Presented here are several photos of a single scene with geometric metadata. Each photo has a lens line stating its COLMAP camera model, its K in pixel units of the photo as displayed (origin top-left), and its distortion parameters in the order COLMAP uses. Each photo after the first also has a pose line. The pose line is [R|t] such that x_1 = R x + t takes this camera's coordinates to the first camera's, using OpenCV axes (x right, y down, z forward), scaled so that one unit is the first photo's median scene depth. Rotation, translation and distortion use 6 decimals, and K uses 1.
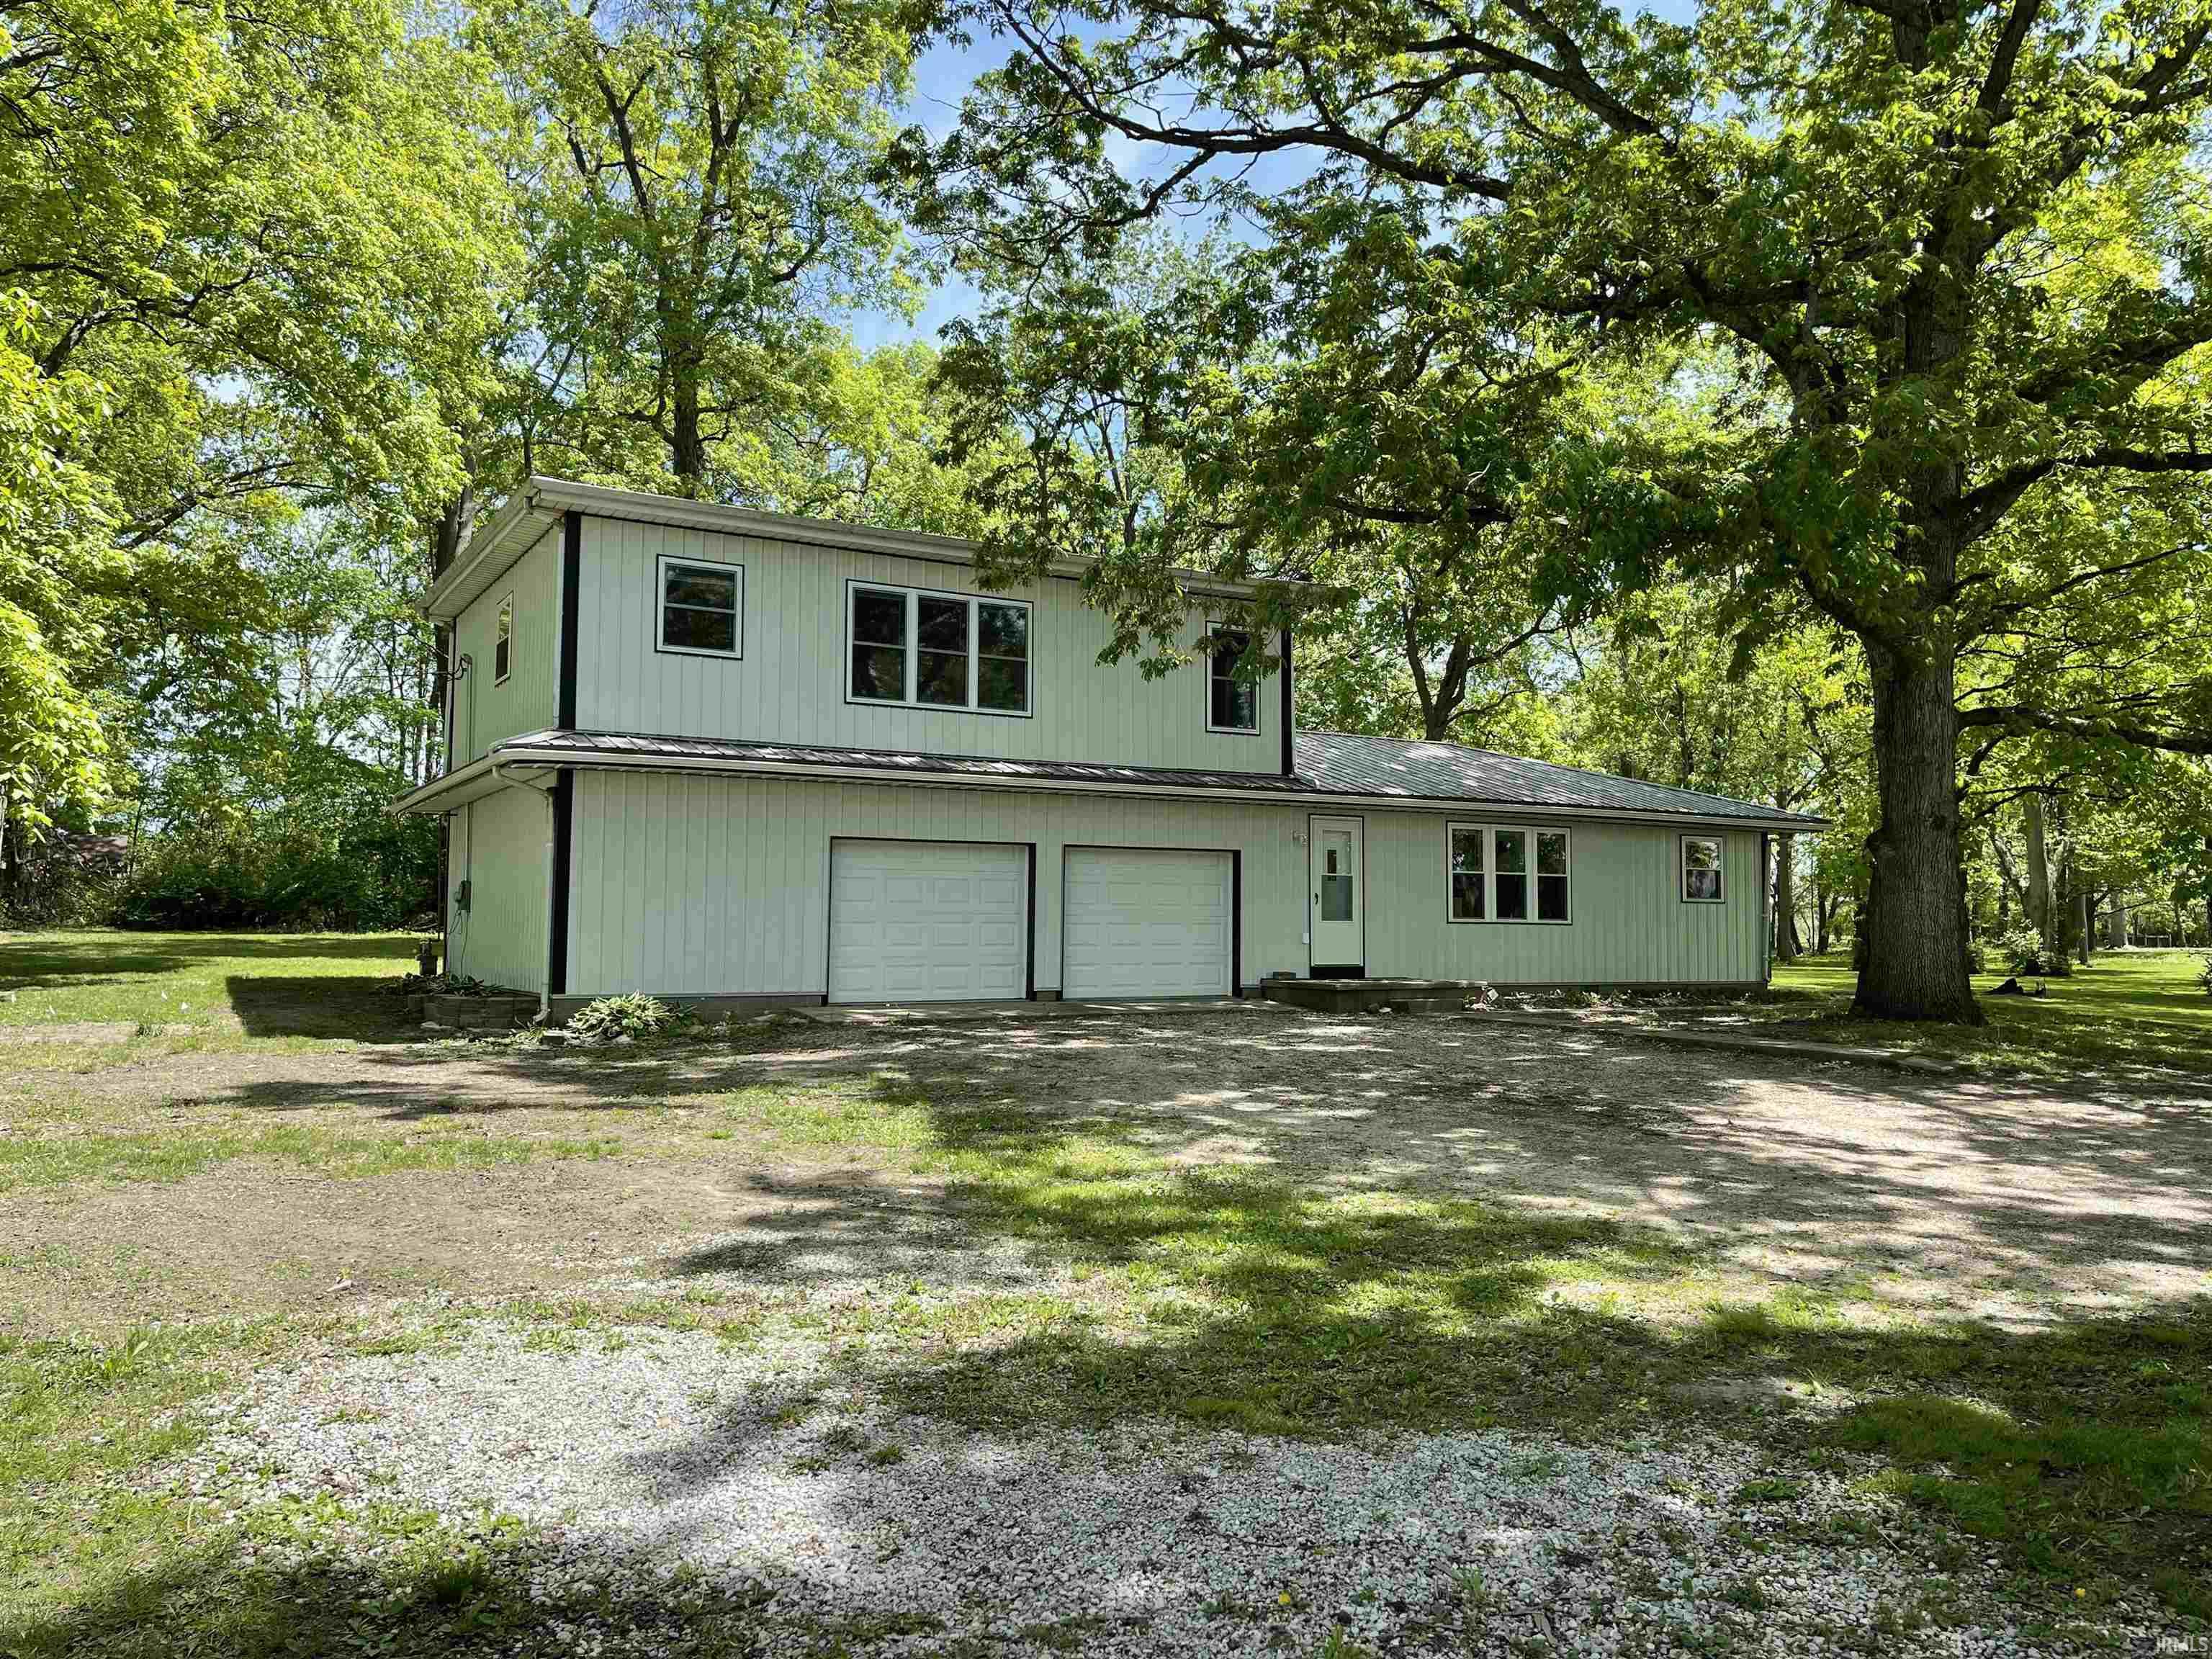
lens RADIAL K [[1670.5, 0, 1102.4], [0, 1670.5, 832.2], [0, 0, 1]] dist [0.066422, -0.088367]
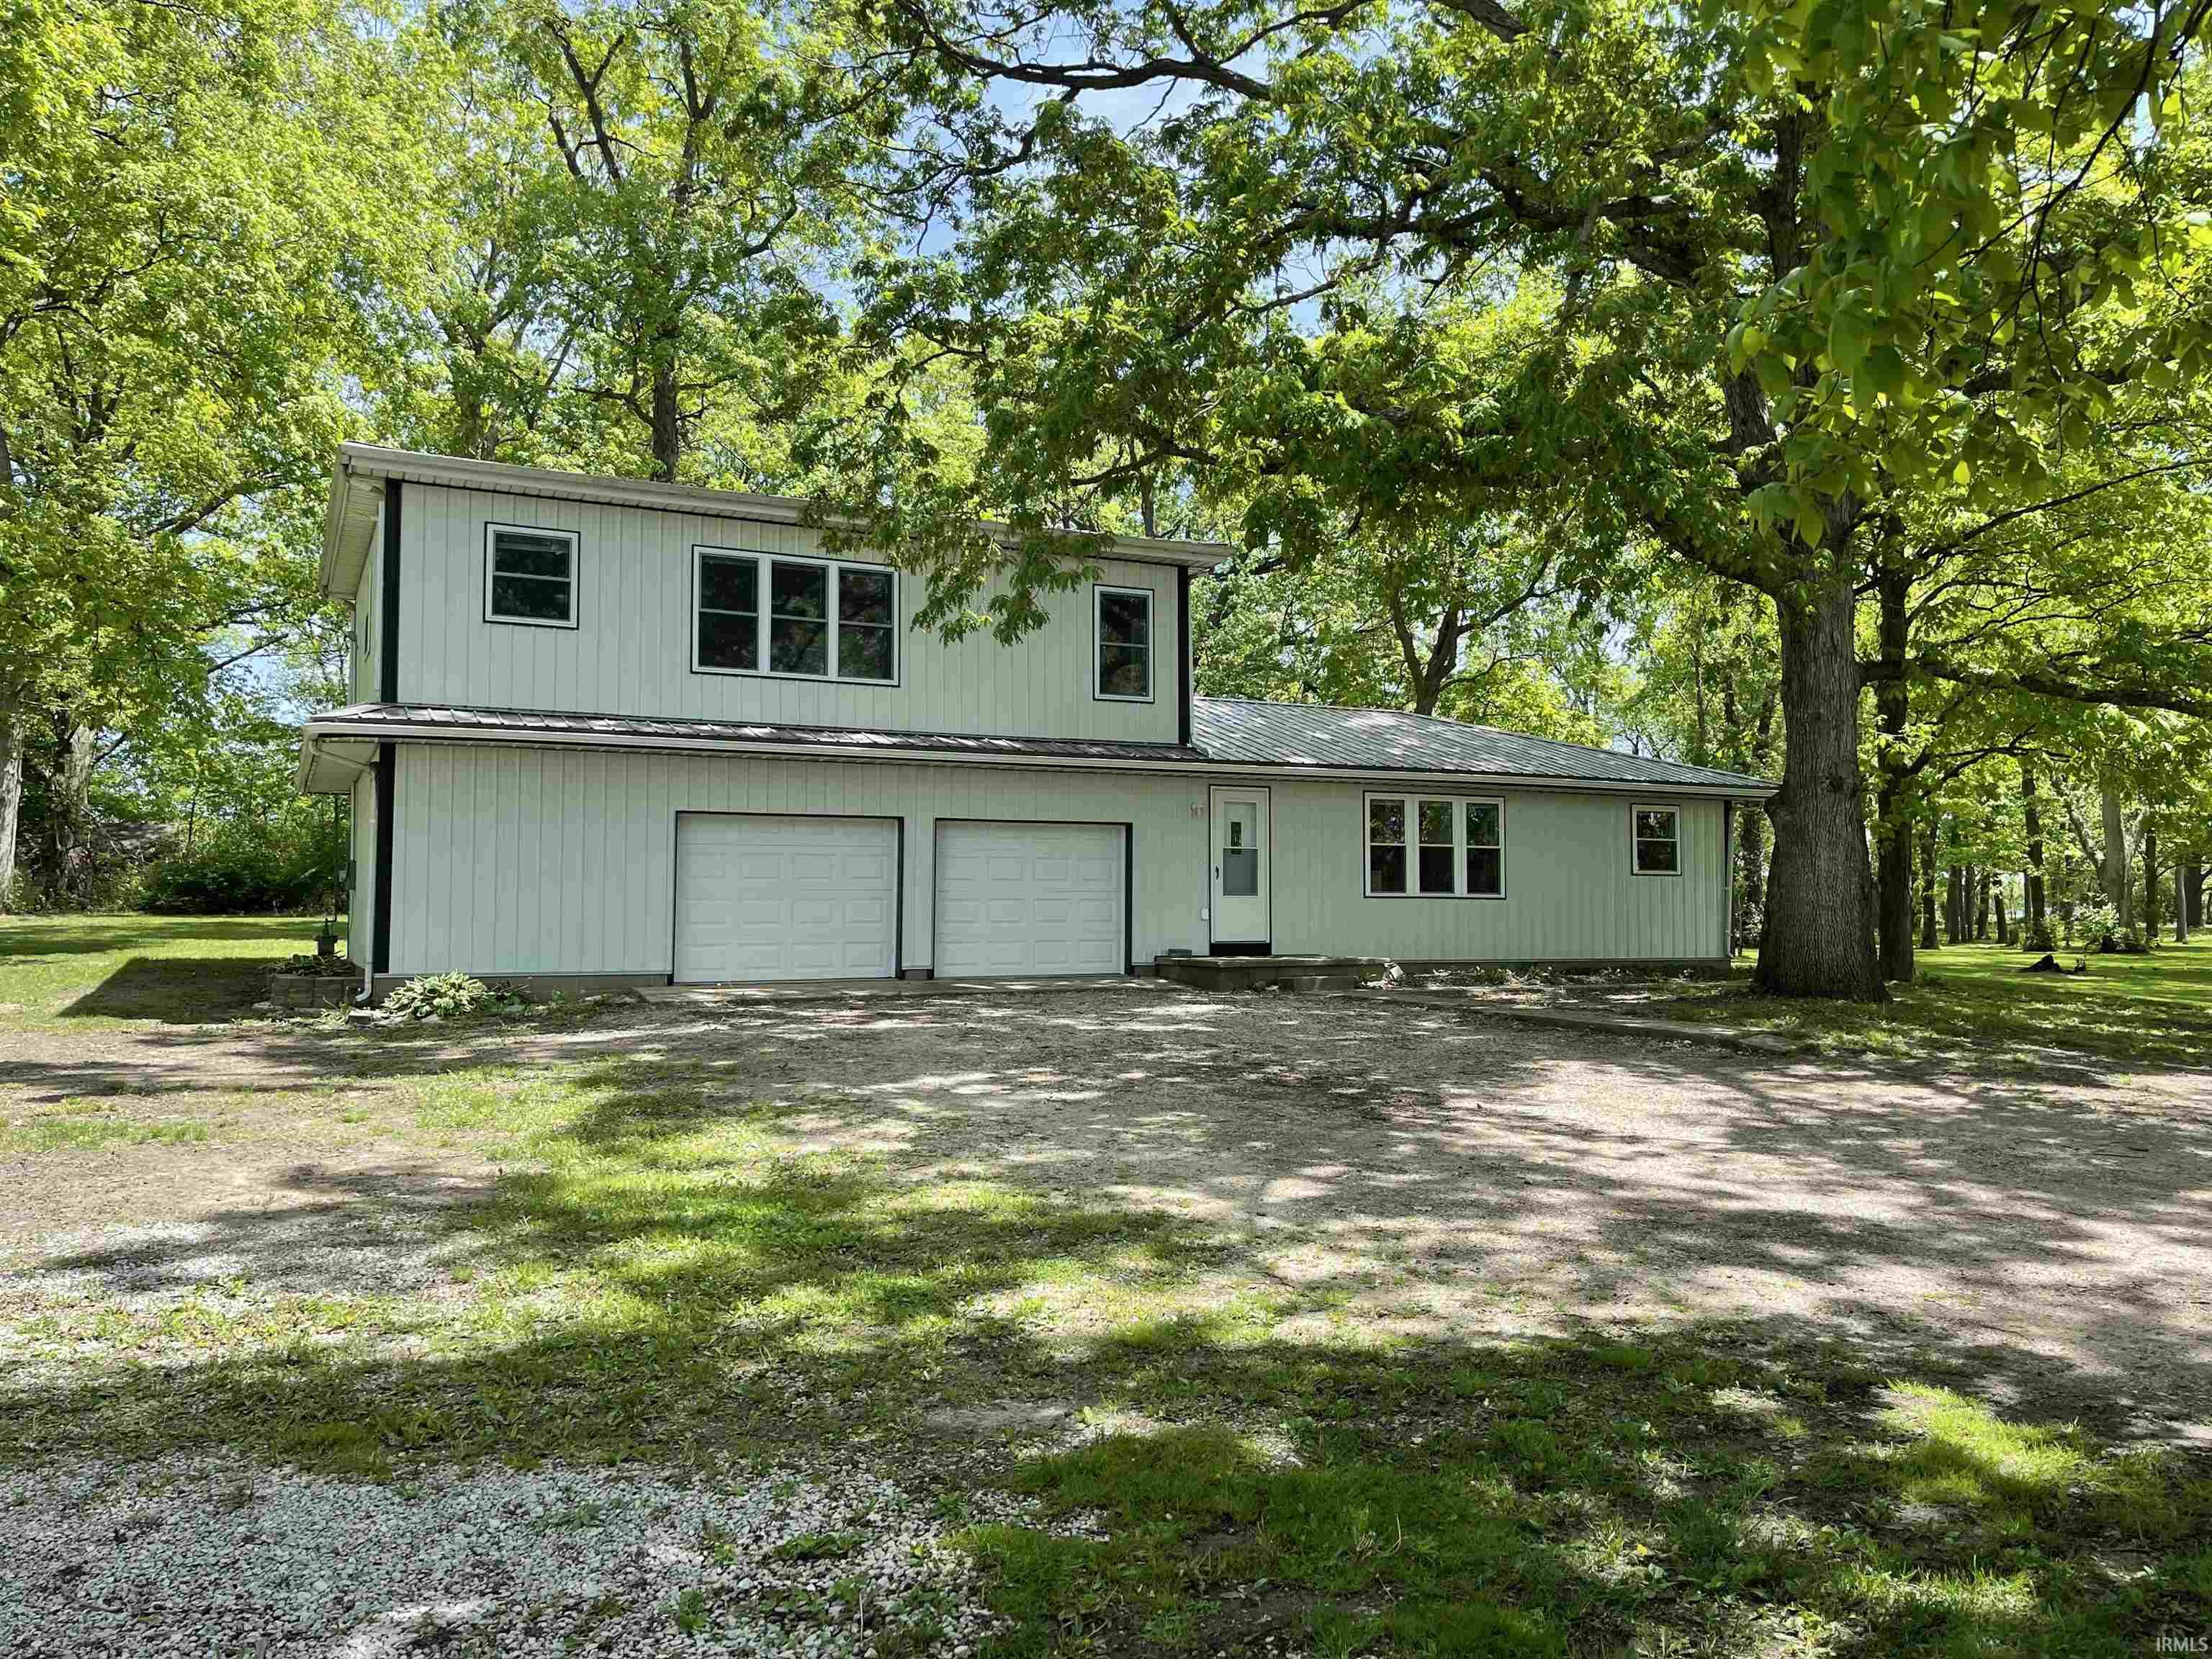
lens RADIAL K [[1670.5, 0, 1103.0], [0, 1670.5, 835.9], [0, 0, 1]] dist [0.066422, -0.088367]
pose [[0.997742, -0.008039, -0.066687, 0.139420], [0.008883, 0.999884, 0.012359, 0.006766], [0.066580, -0.012924, 0.997697, 0.042806]]
